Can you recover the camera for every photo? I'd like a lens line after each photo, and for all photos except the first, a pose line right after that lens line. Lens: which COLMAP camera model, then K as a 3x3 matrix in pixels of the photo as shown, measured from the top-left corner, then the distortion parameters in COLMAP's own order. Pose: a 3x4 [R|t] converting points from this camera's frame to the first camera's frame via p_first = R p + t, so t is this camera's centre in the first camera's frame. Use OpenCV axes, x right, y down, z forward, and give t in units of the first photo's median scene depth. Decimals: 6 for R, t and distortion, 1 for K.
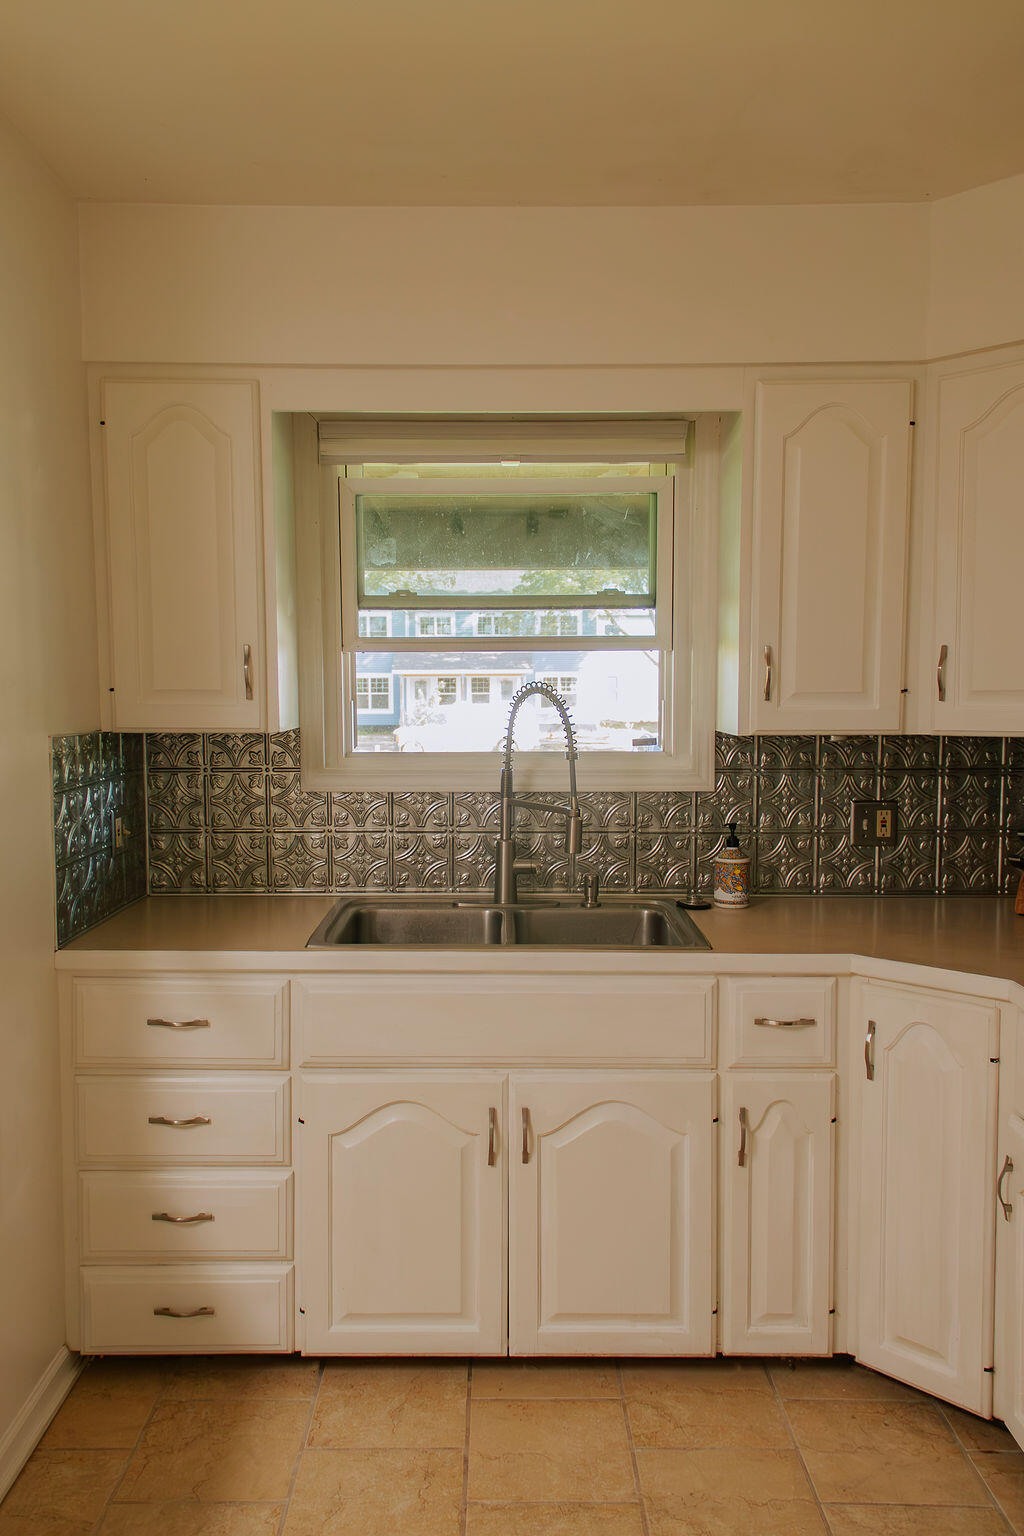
lens RADIAL K [[1232.5, 0, 508.9], [0, 1232.5, 776.2], [0, 0, 1]] dist [0.041838, 0.007546]
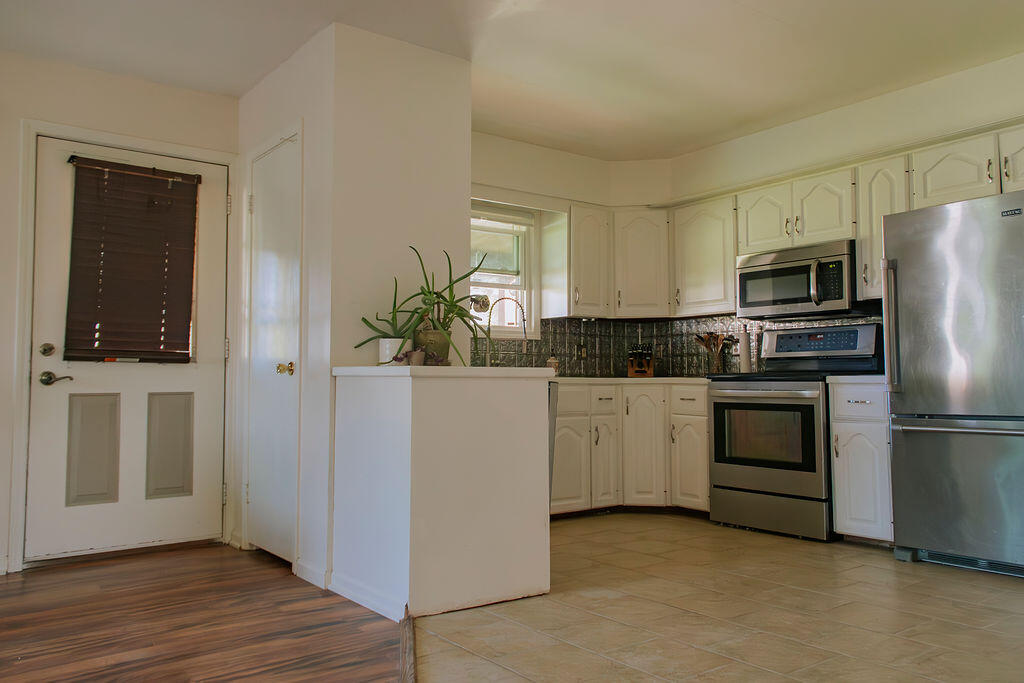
lens RADIAL K [[821.7, 0, 511.6], [0, 821.7, 338.2], [0, 0, 1]] dist [0.041838, 0.007546]
pose [[0.787325, 0.036128, 0.615479, -1.059973], [0.048246, 0.991610, -0.119923, 0.233905], [-0.614648, 0.124113, 0.778976, -0.444411]]
